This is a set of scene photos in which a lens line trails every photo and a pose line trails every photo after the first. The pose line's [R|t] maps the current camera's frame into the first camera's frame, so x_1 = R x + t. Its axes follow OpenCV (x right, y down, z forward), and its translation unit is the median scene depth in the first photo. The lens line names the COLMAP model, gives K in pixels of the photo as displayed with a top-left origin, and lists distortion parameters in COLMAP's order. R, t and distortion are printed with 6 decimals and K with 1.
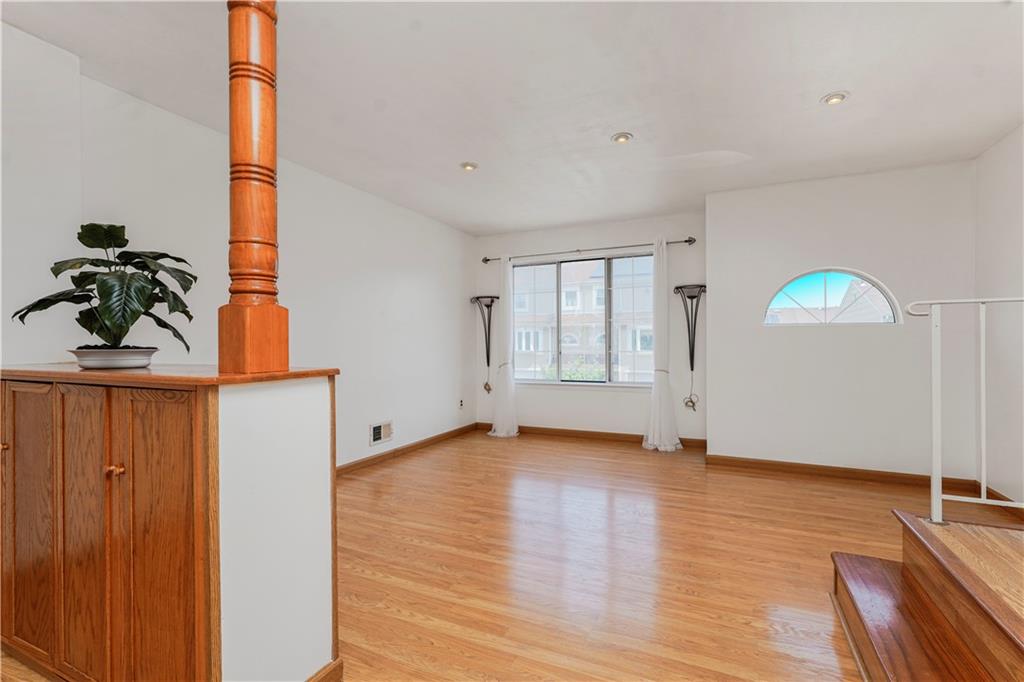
lens RADIAL K [[459.1, 0, 516.8], [0, 459.1, 345.1], [0, 0, 1]] dist [-0.007328, 0.005717]
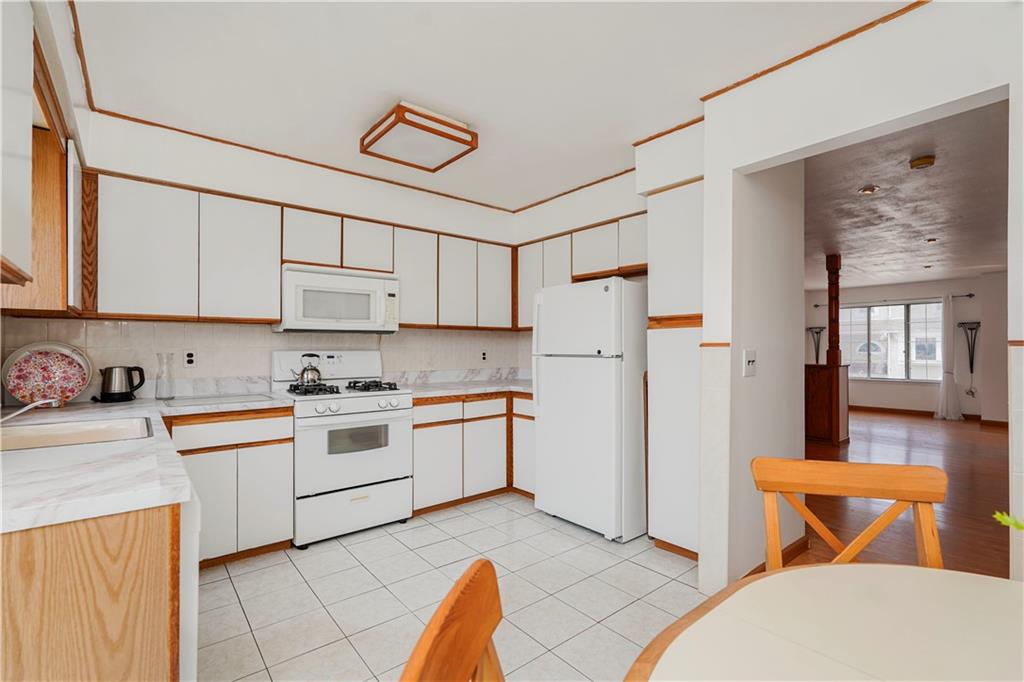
lens RADIAL K [[459.1, 0, 528.0], [0, 459.1, 341.6], [0, 0, 1]] dist [-0.007328, 0.005717]
pose [[0.898645, 0.007309, -0.438615, -0.337071], [-0.017932, 0.999638, -0.020081, 0.003263], [0.438309, 0.025911, 0.898451, -1.203037]]
